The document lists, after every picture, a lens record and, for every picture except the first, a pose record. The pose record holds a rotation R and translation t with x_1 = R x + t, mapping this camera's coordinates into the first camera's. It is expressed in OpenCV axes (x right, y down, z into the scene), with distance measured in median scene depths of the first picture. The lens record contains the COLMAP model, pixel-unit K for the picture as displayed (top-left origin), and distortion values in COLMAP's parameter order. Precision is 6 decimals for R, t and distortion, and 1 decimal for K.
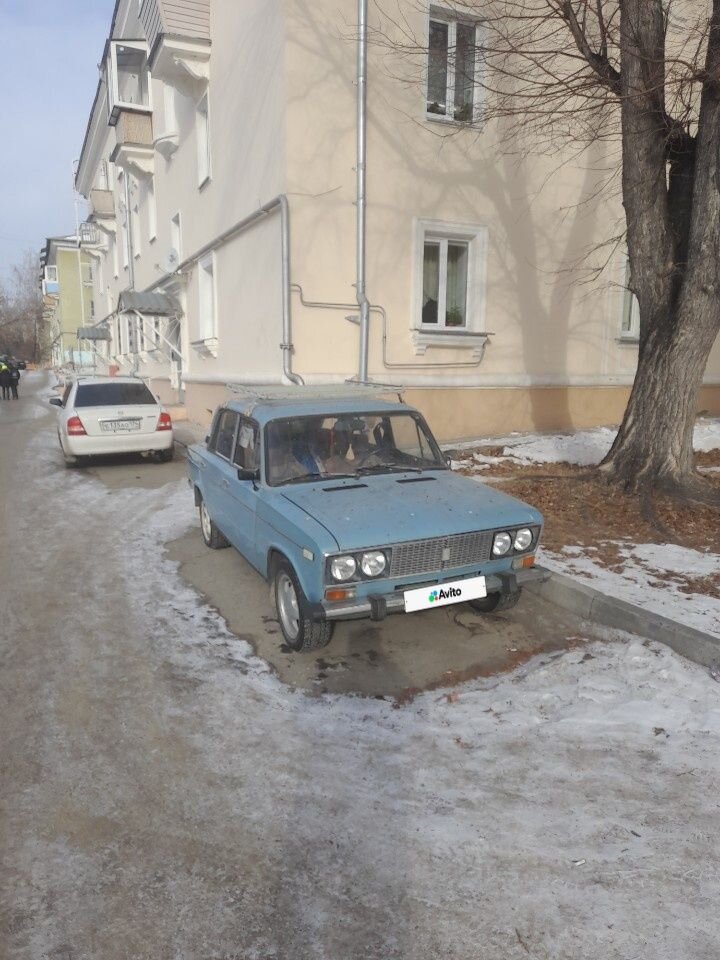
lens RADIAL K [[689.1, 0, 363.0], [0, 689.1, 479.4], [0, 0, 1]] dist [0.038861, 0.001008]
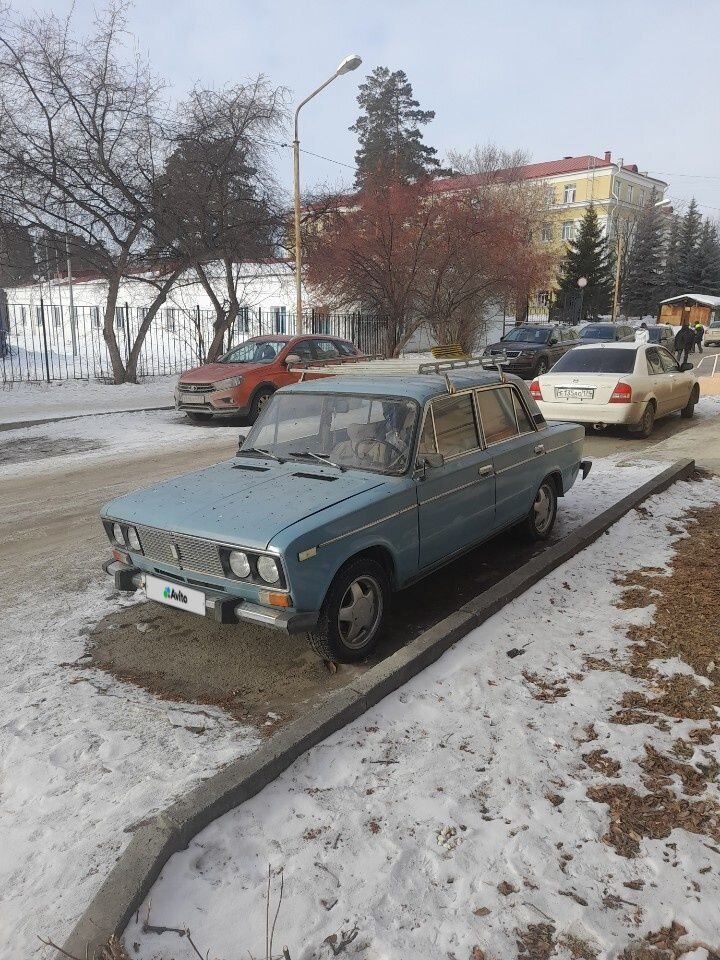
lens RADIAL K [[689.1, 0, 361.6], [0, 689.1, 479.0], [0, 0, 1]] dist [0.038861, 0.001008]
pose [[0.482334, 0.192402, -0.854597, 0.742027], [-0.140034, 0.979970, 0.141593, -0.115307], [0.864722, 0.051377, 0.499616, 0.541072]]
